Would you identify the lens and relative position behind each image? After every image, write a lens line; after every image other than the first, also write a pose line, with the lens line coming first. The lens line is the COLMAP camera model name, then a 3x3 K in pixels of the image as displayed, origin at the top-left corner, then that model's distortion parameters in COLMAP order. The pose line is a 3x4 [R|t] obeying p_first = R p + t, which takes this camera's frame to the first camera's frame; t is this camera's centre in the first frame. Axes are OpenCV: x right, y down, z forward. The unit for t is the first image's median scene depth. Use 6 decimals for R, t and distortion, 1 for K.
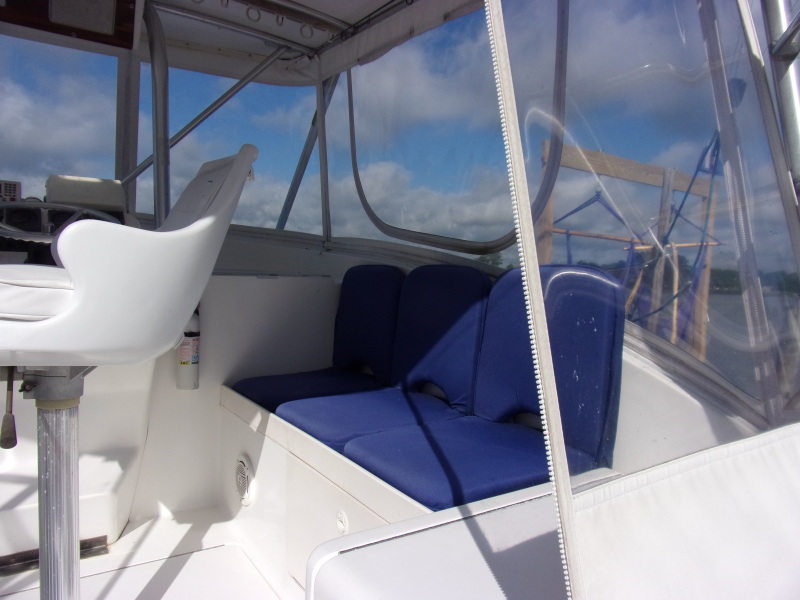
lens RADIAL K [[581.4, 0, 400.7], [0, 581.4, 301.4], [0, 0, 1]] dist [-0.035505, 0.020413]
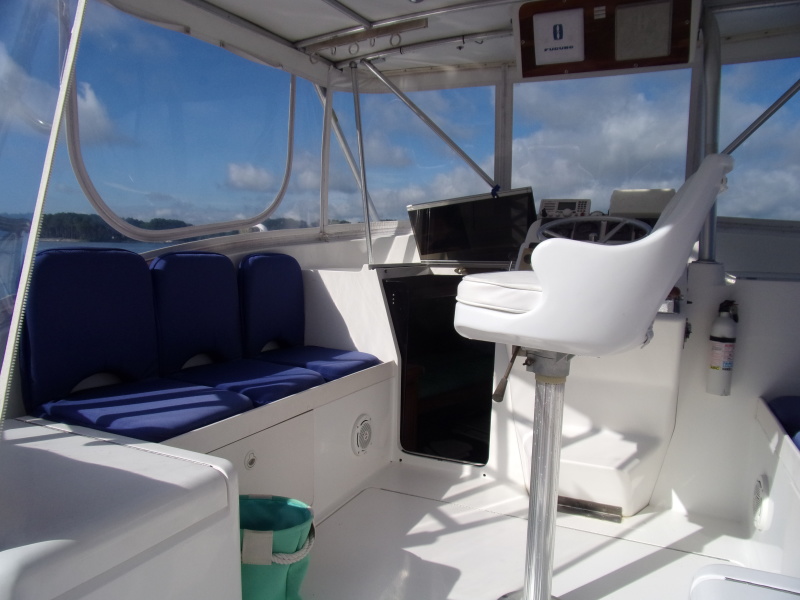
lens RADIAL K [[581.4, 0, 399.1], [0, 581.4, 299.8], [0, 0, 1]] dist [-0.035505, 0.020413]
pose [[0.532723, 0.055224, -0.844486, 0.182537], [-0.054206, 0.998046, 0.031071, -0.012558], [0.844552, 0.029224, 0.534676, 0.009577]]
